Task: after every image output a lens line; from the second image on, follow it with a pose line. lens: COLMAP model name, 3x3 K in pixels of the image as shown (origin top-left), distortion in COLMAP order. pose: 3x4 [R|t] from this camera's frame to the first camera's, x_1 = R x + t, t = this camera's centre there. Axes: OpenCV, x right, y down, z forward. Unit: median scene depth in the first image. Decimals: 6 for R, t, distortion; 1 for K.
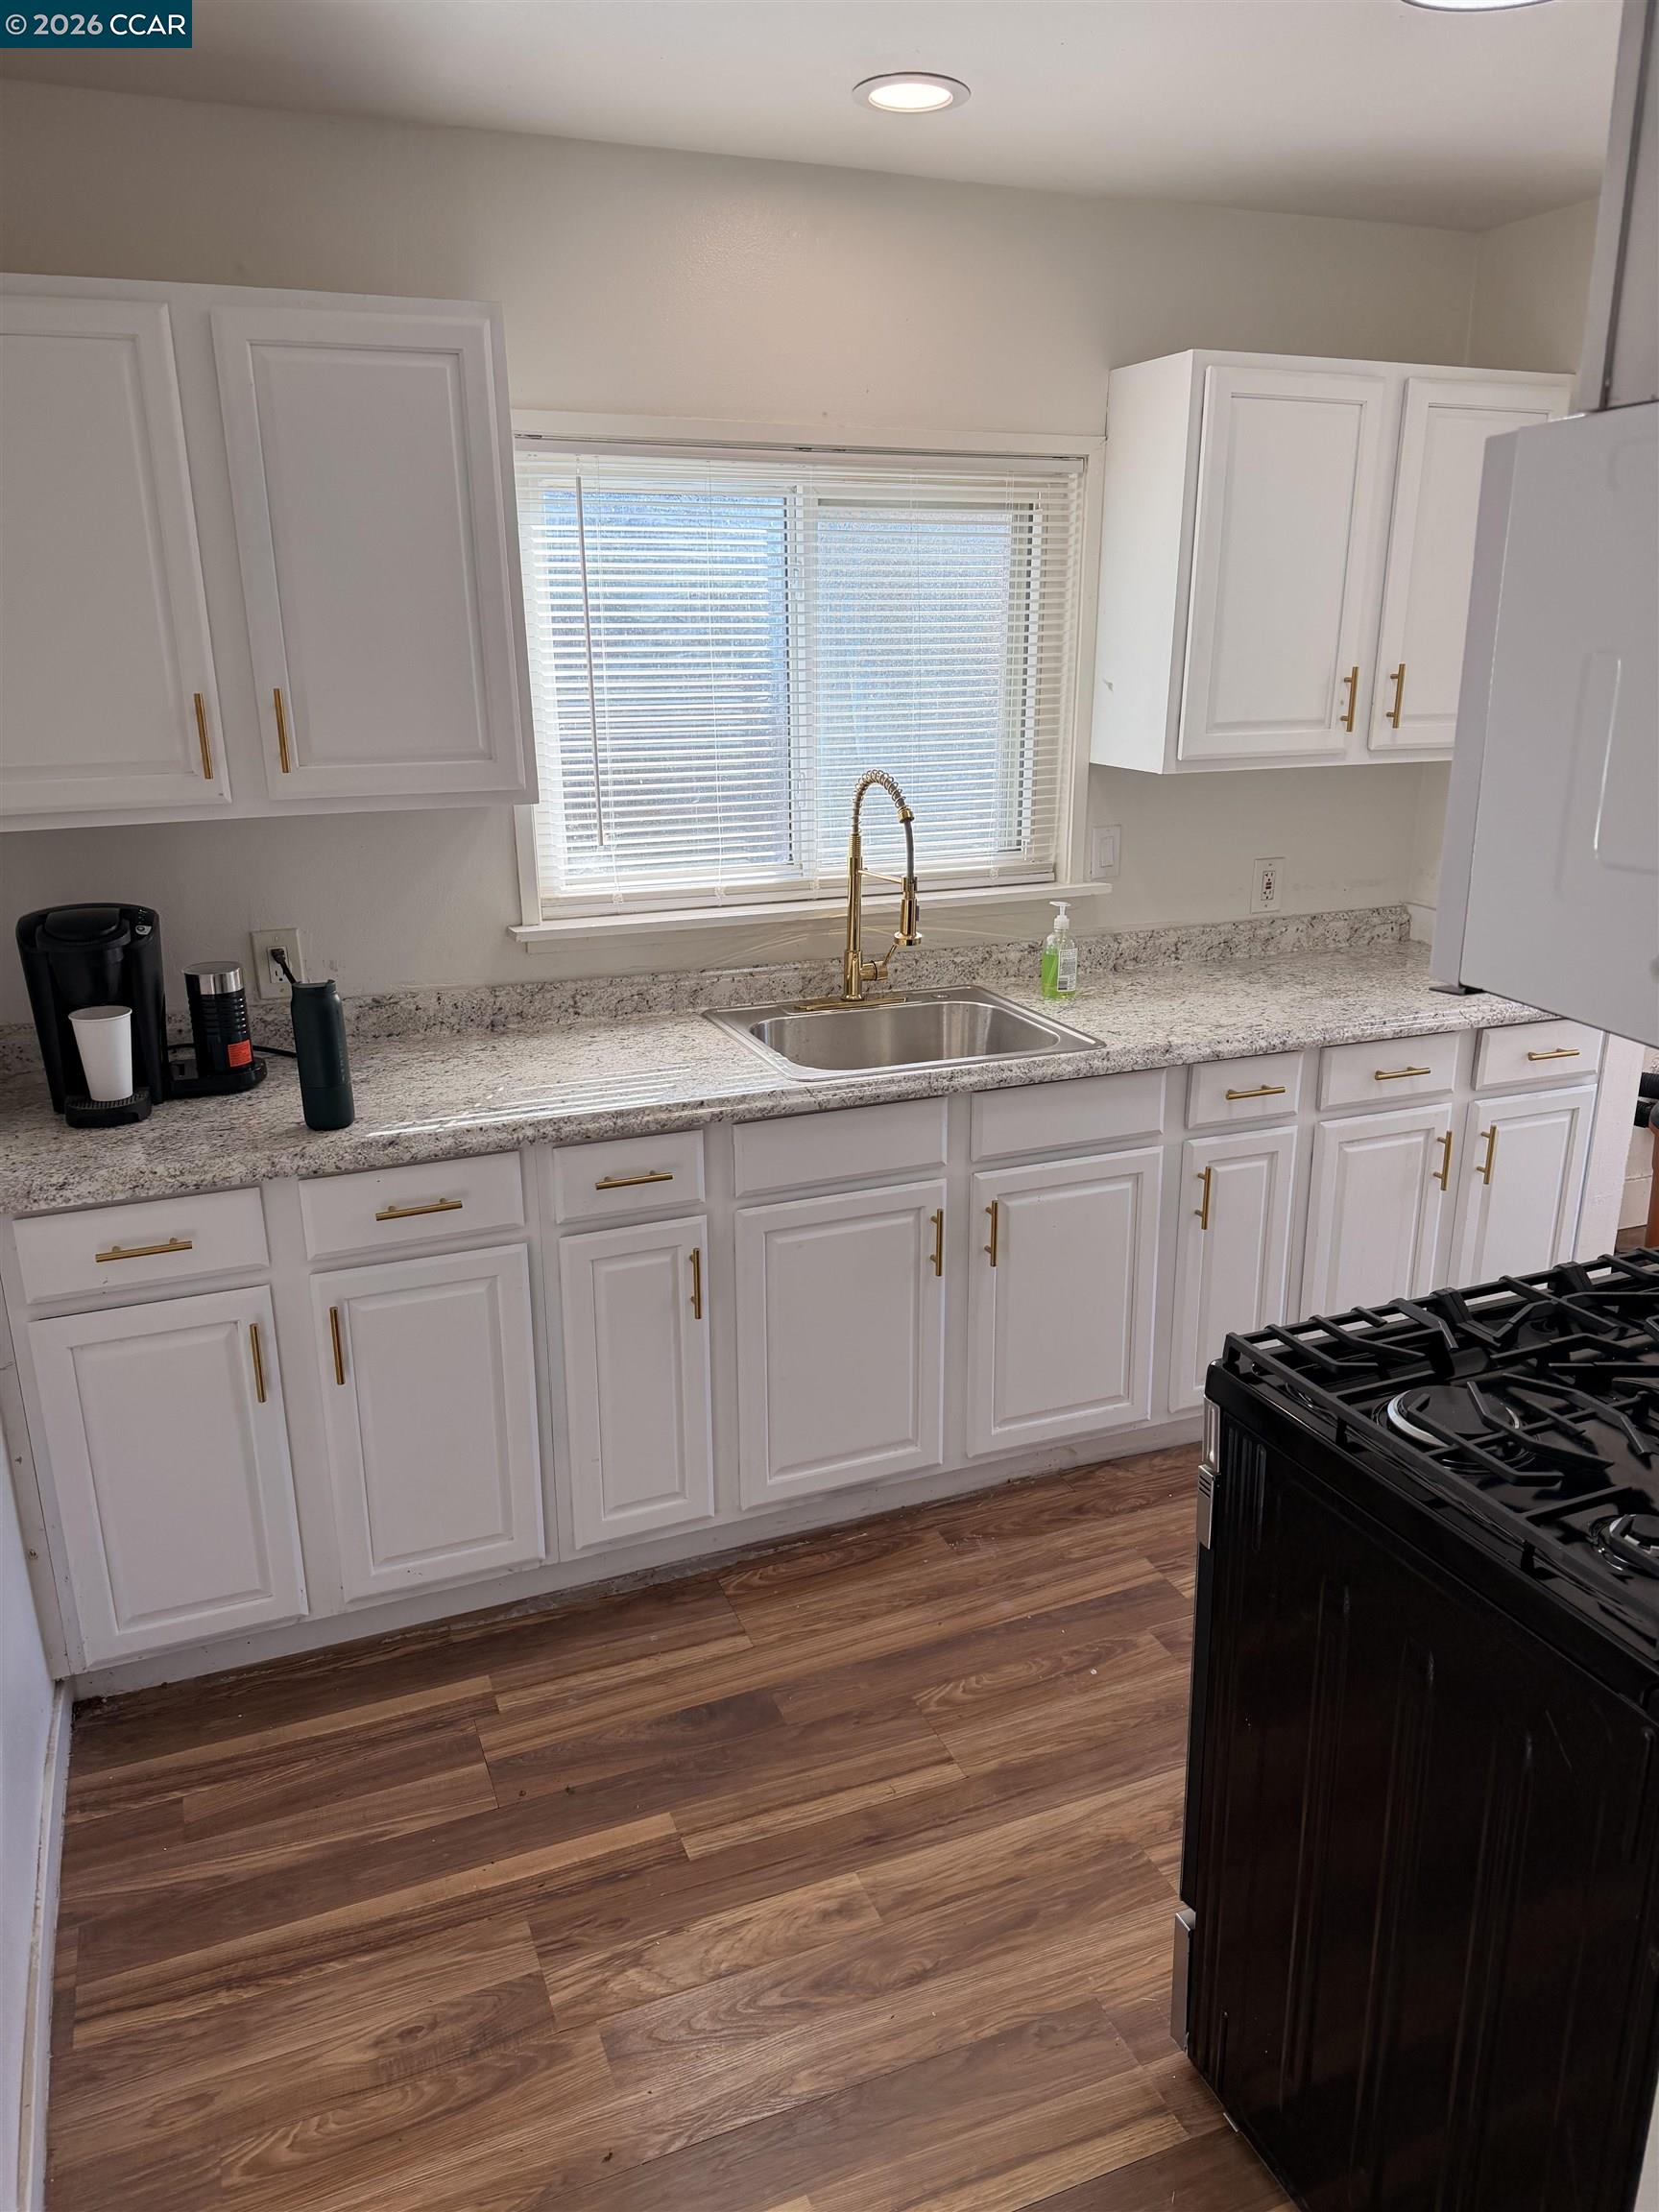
lens RADIAL K [[1561.9, 0, 814.7], [0, 1561.9, 1092.9], [0, 0, 1]] dist [-0.008063, -0.013620]
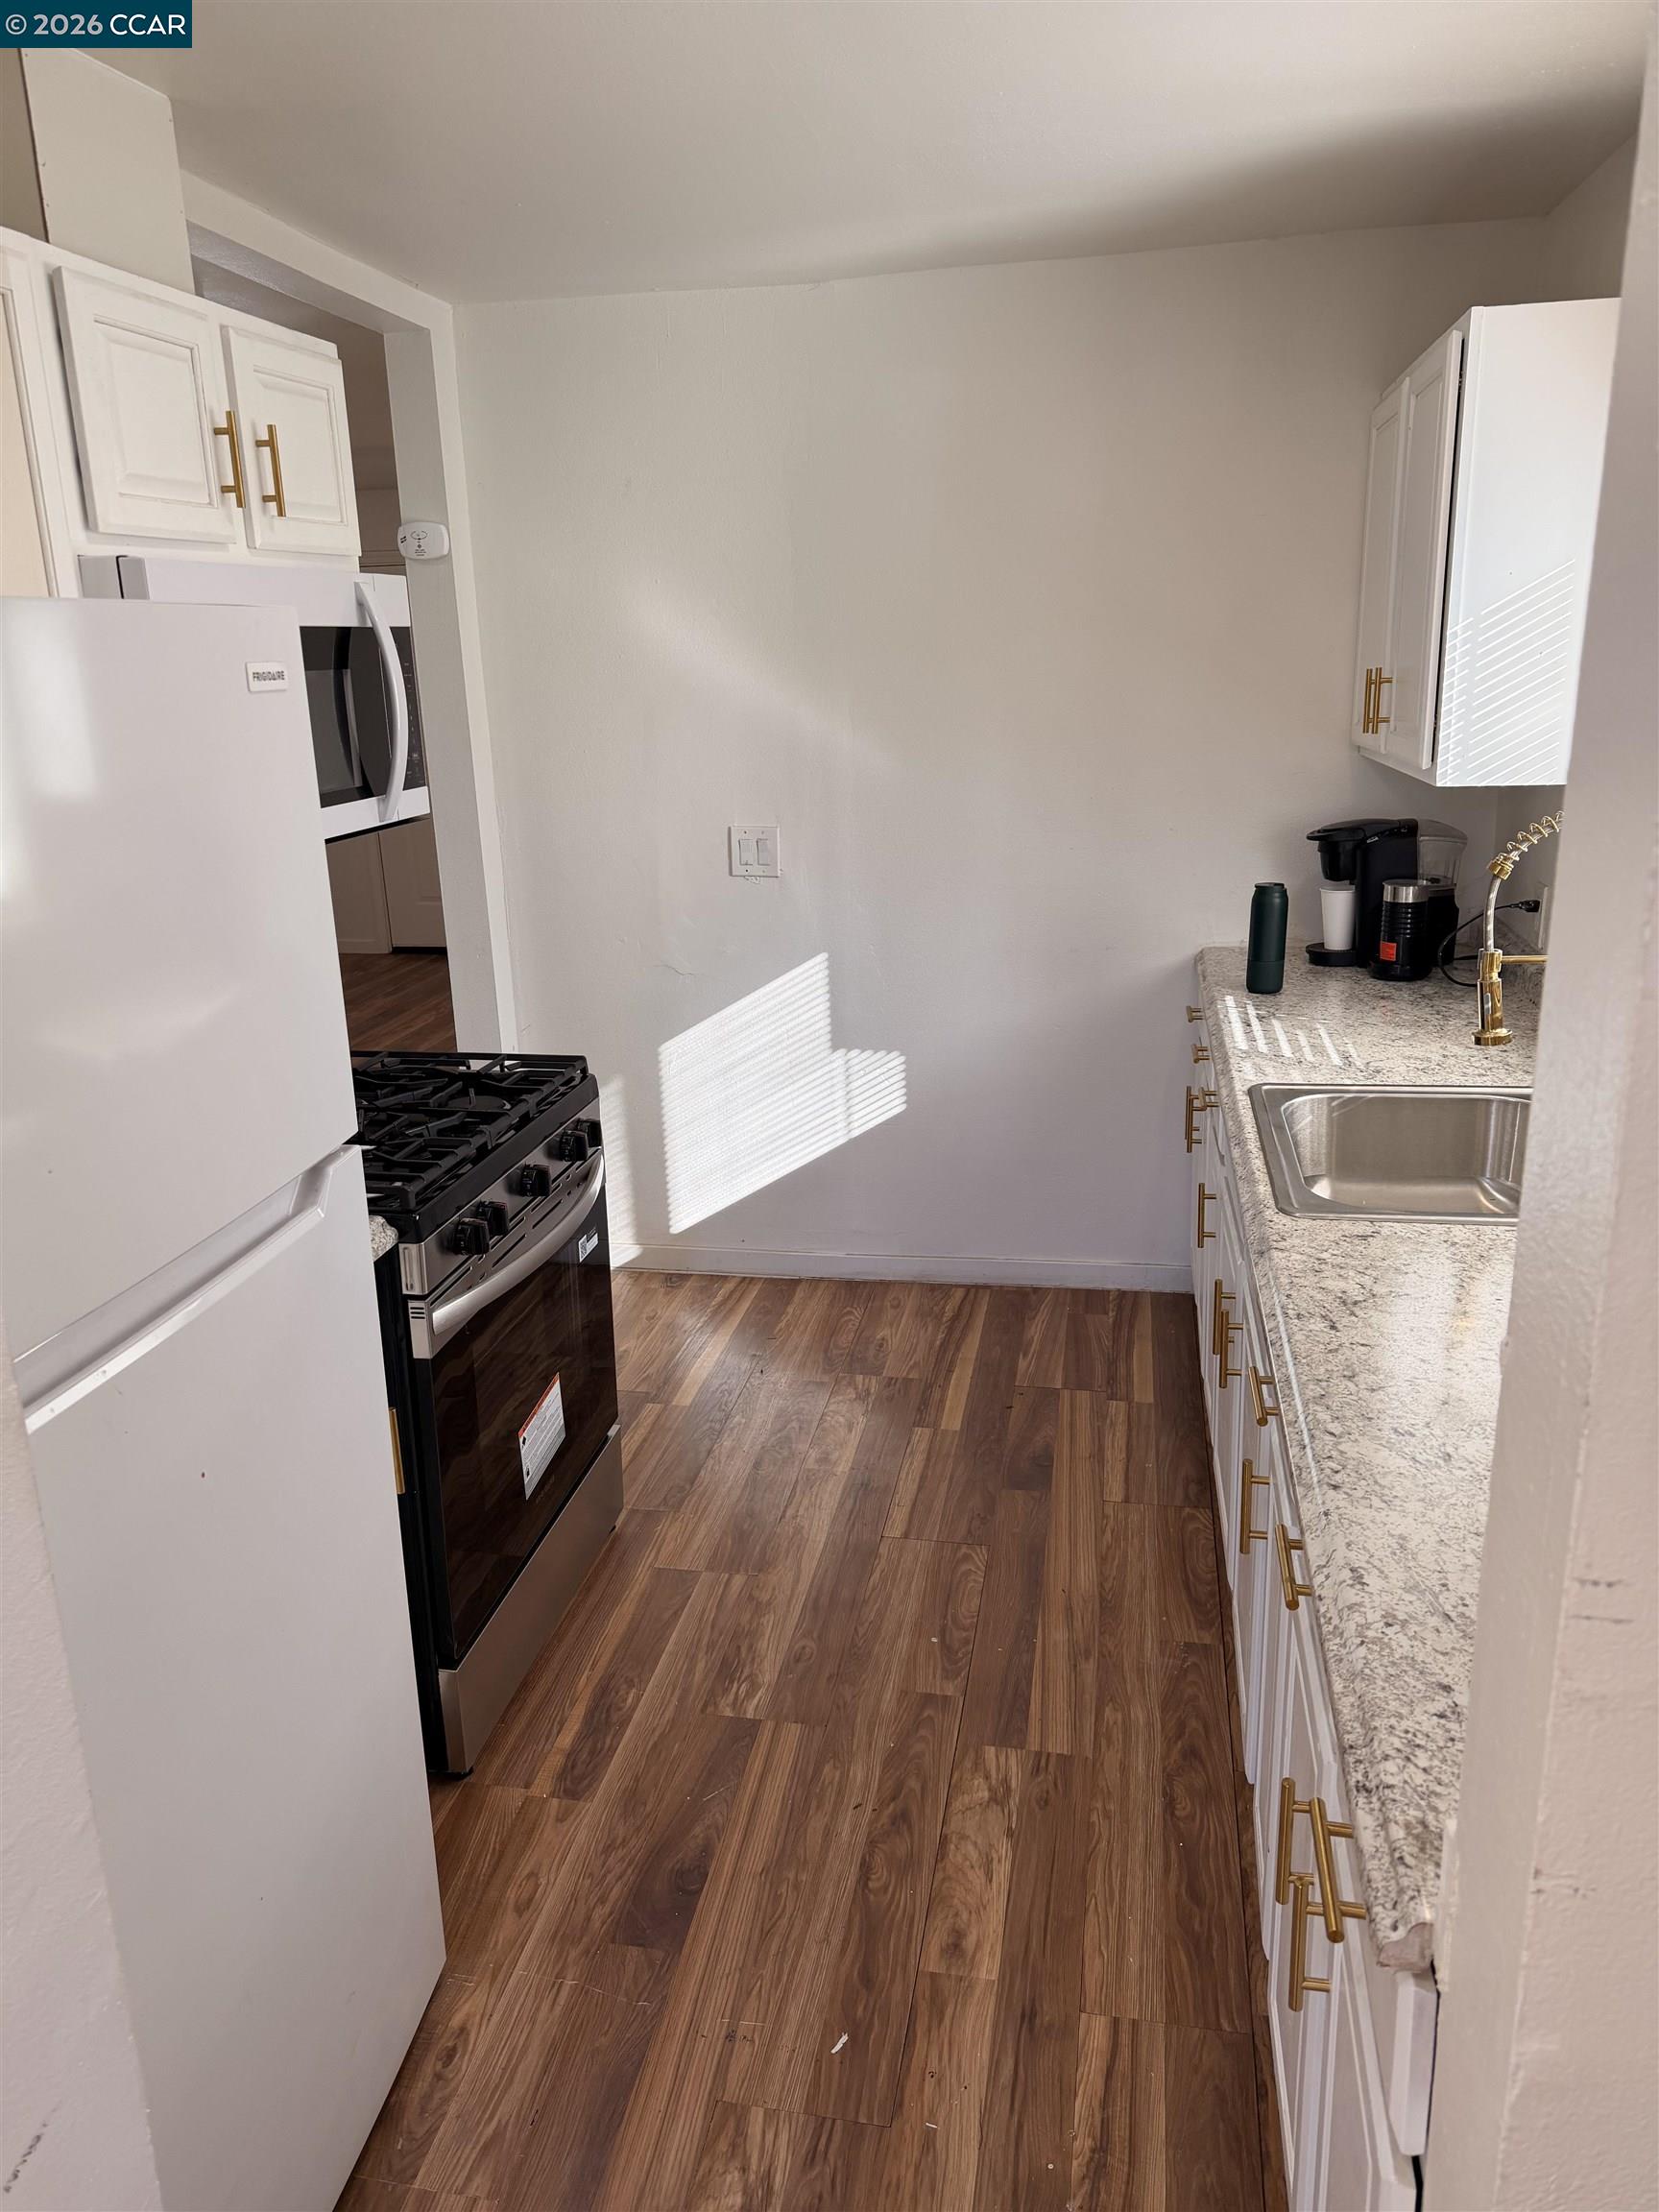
lens RADIAL K [[1561.9, 0, 819.9], [0, 1561.9, 1108.8], [0, 0, 1]] dist [-0.008063, -0.013620]
pose [[-0.549887, 0.262337, -0.792971, 1.066725], [-0.200682, 0.880086, 0.430321, -0.418059], [0.810772, 0.395763, -0.431301, 1.396282]]
